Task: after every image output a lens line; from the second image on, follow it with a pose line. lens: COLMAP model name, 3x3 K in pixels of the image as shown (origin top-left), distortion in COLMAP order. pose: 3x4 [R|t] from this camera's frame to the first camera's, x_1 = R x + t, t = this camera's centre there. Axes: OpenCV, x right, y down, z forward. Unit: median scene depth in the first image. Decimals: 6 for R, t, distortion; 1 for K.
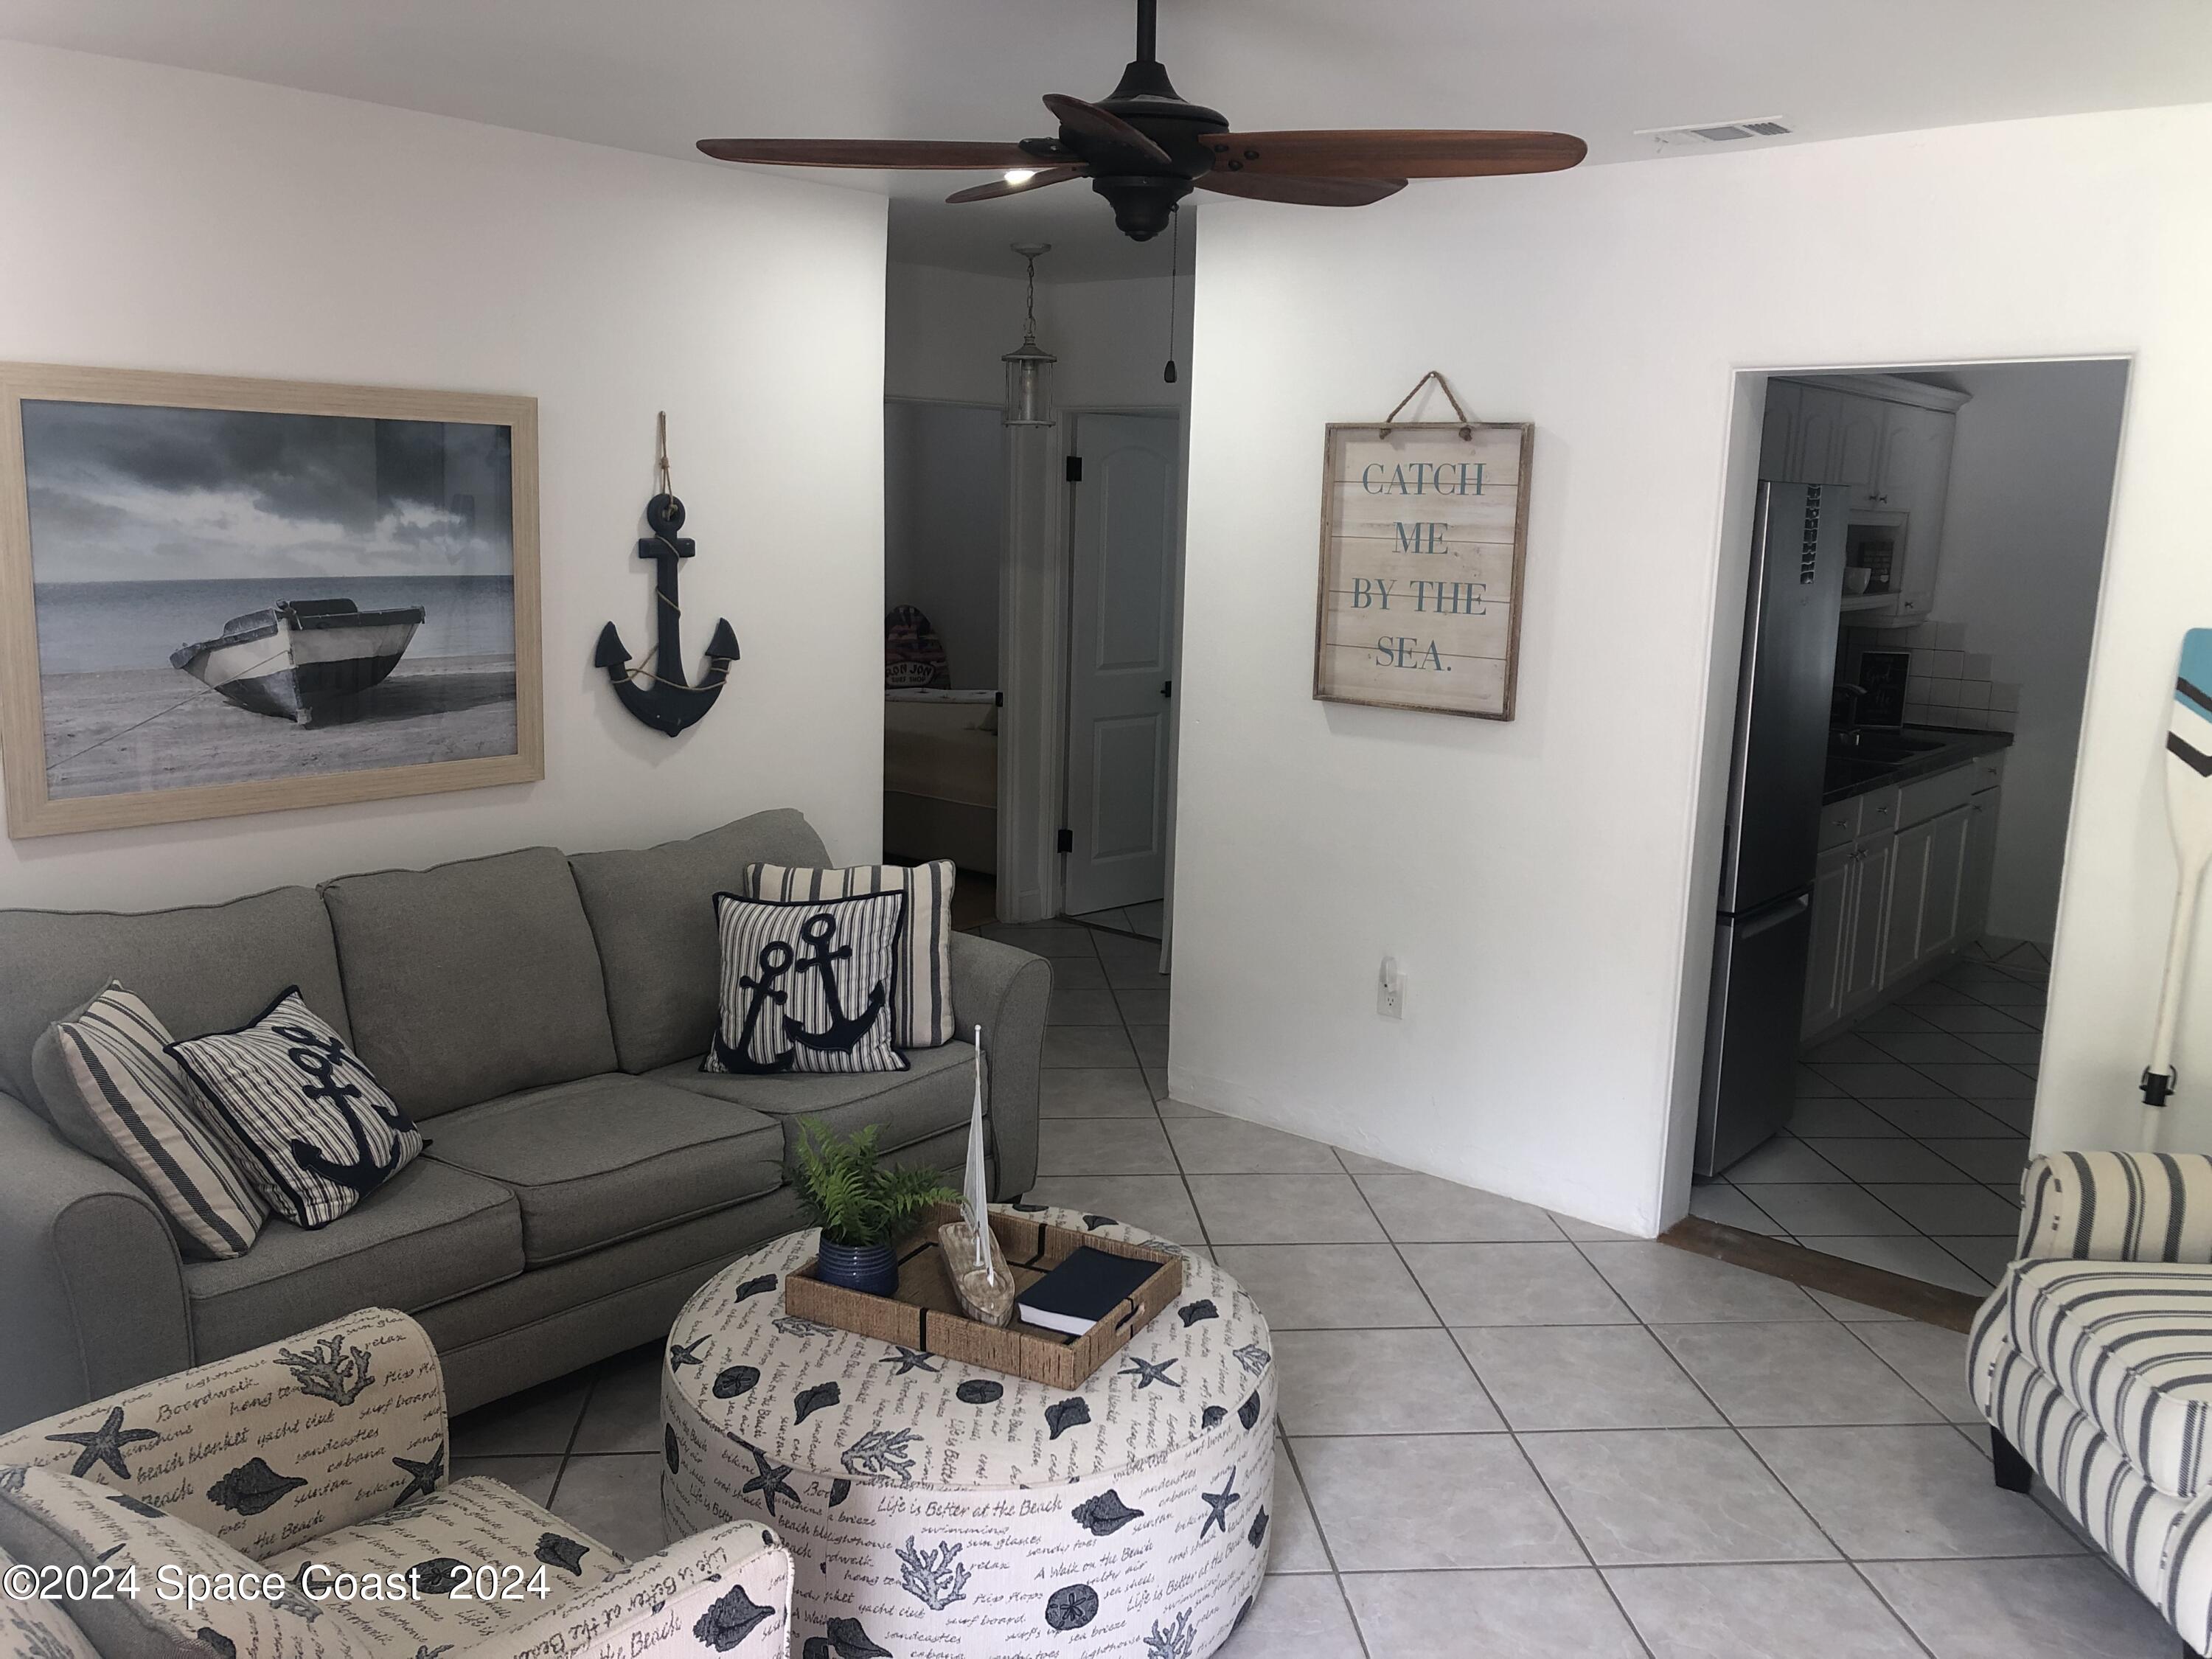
lens RADIAL K [[1823.6, 0, 1108.9], [0, 1823.6, 817.3], [0, 0, 1]] dist [0.082580, -0.095316]
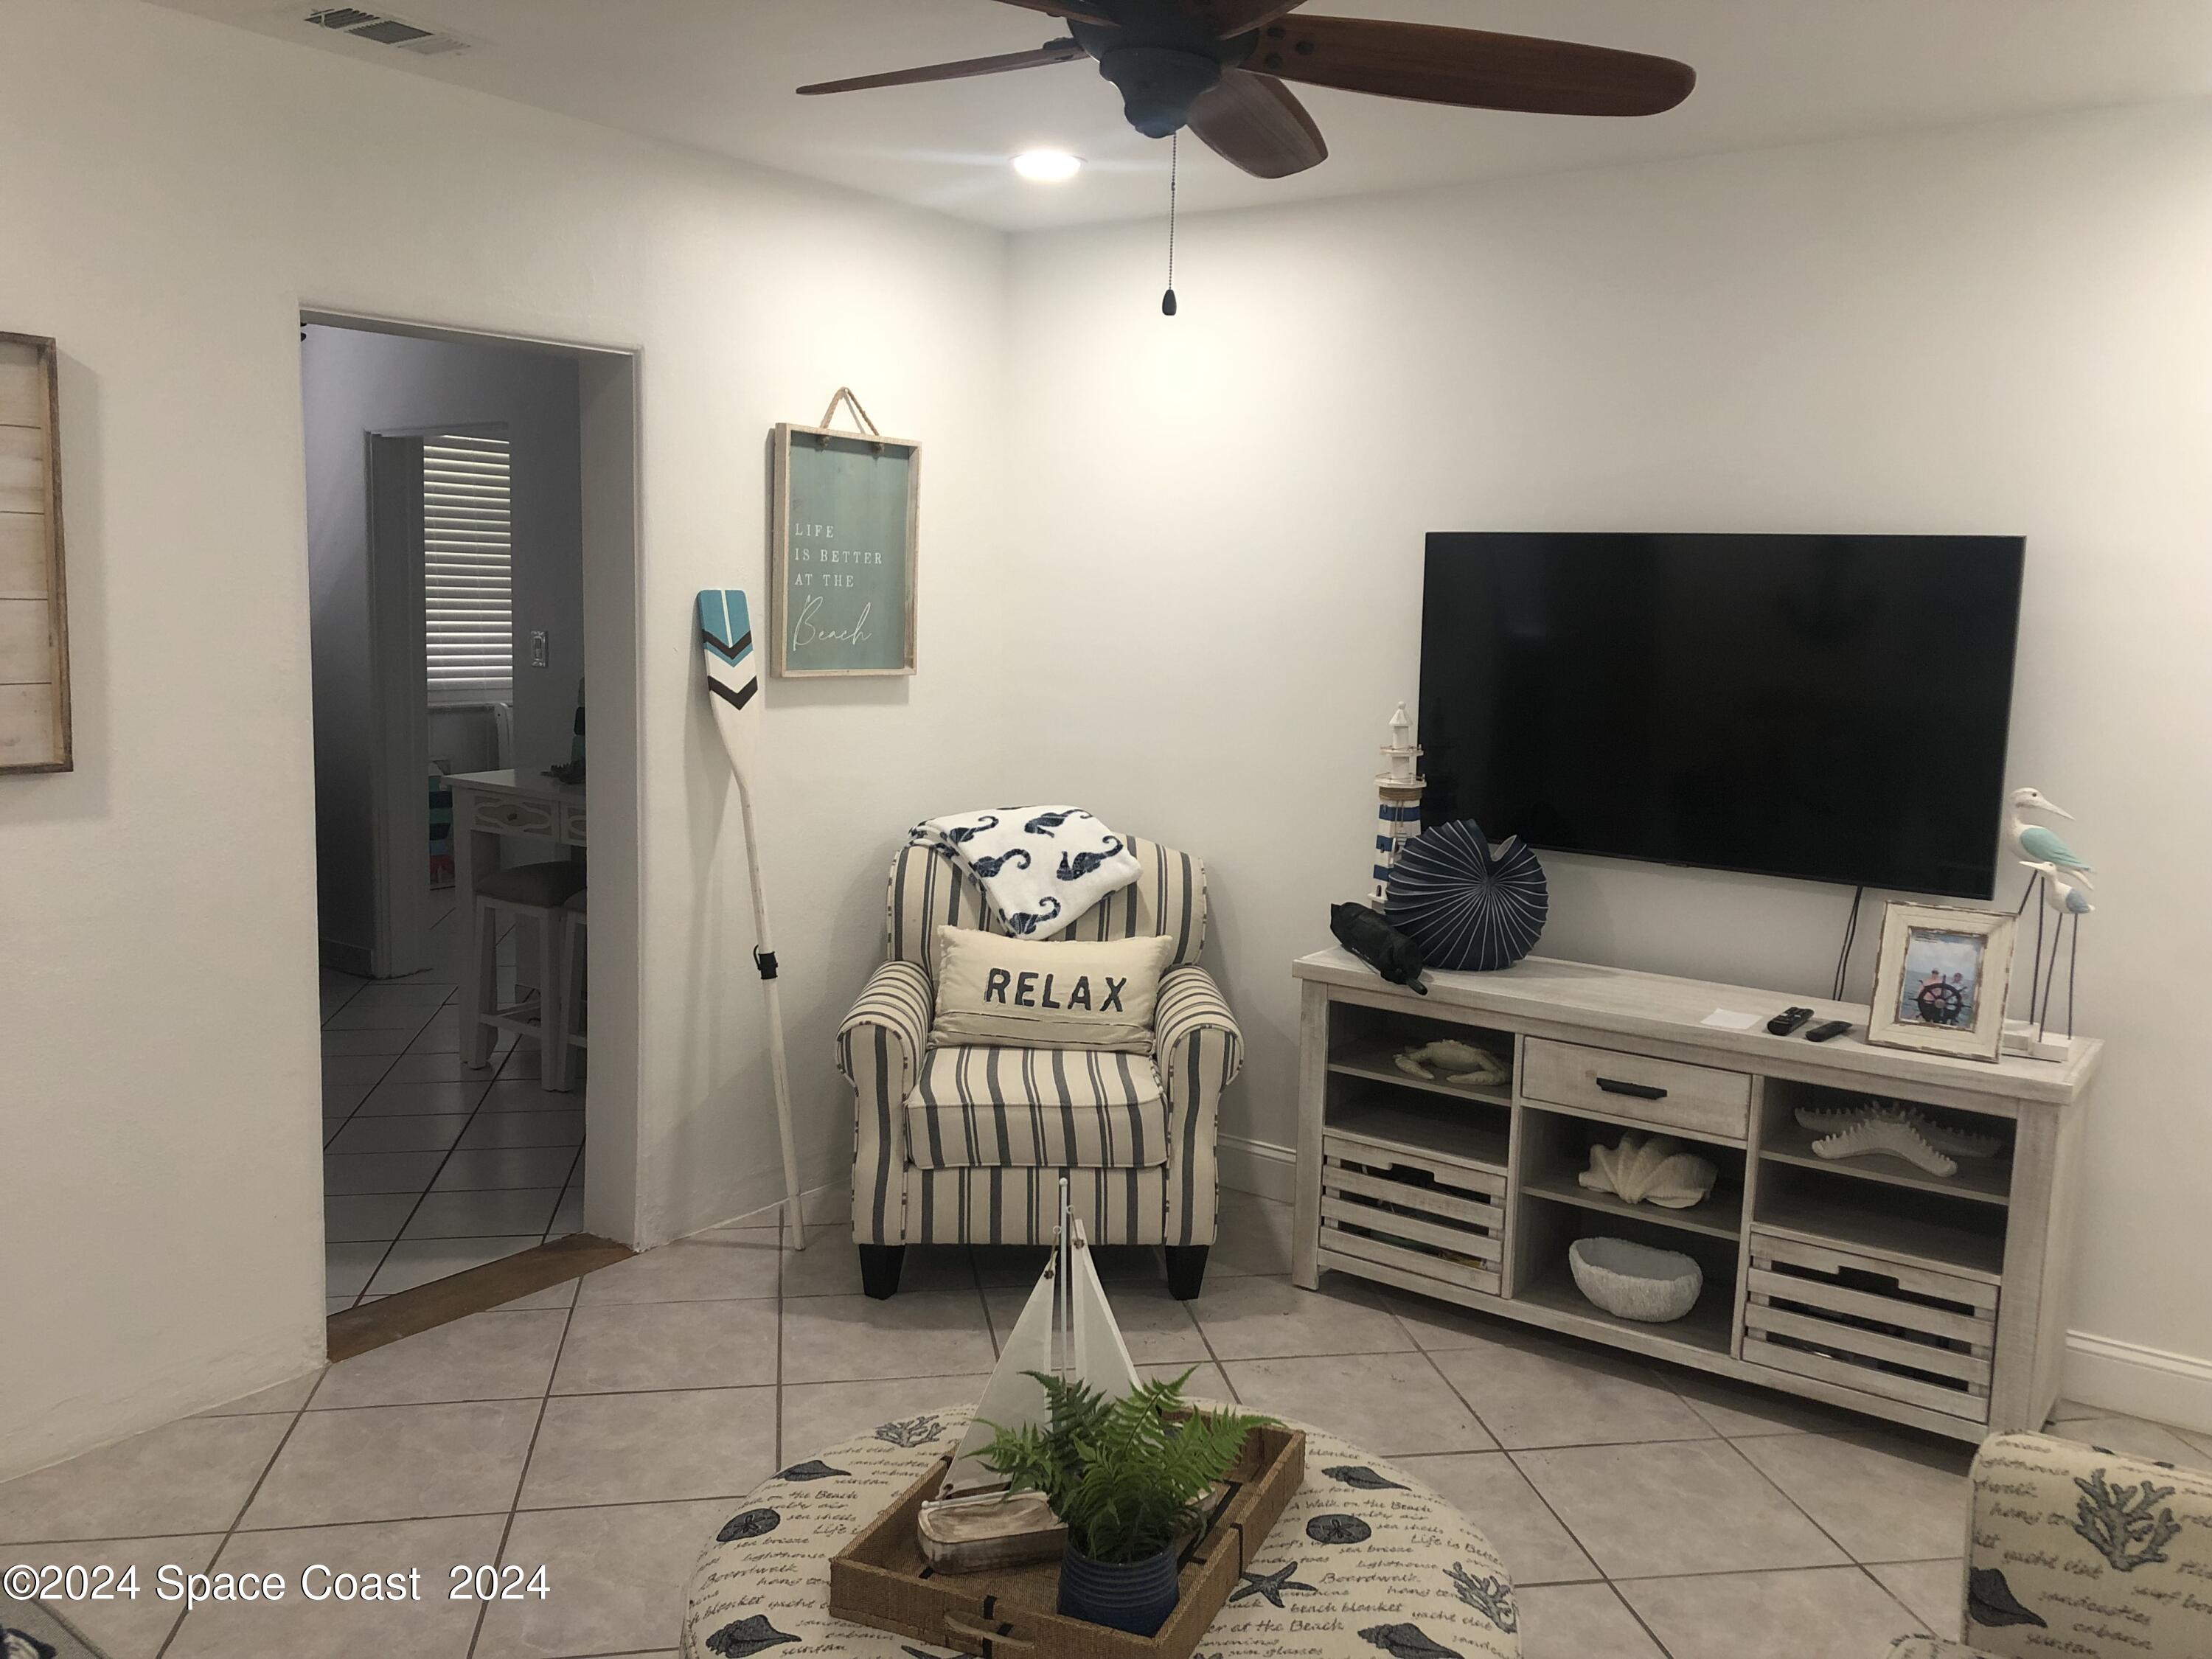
lens RADIAL K [[1823.6, 0, 1108.9], [0, 1823.6, 817.3], [0, 0, 1]] dist [0.082580, -0.095316]
pose [[-0.189663, -0.135365, 0.972473, -0.742269], [0.078667, 0.985171, 0.152475, -0.154093], [-0.978693, 0.105421, -0.176202, 1.024190]]
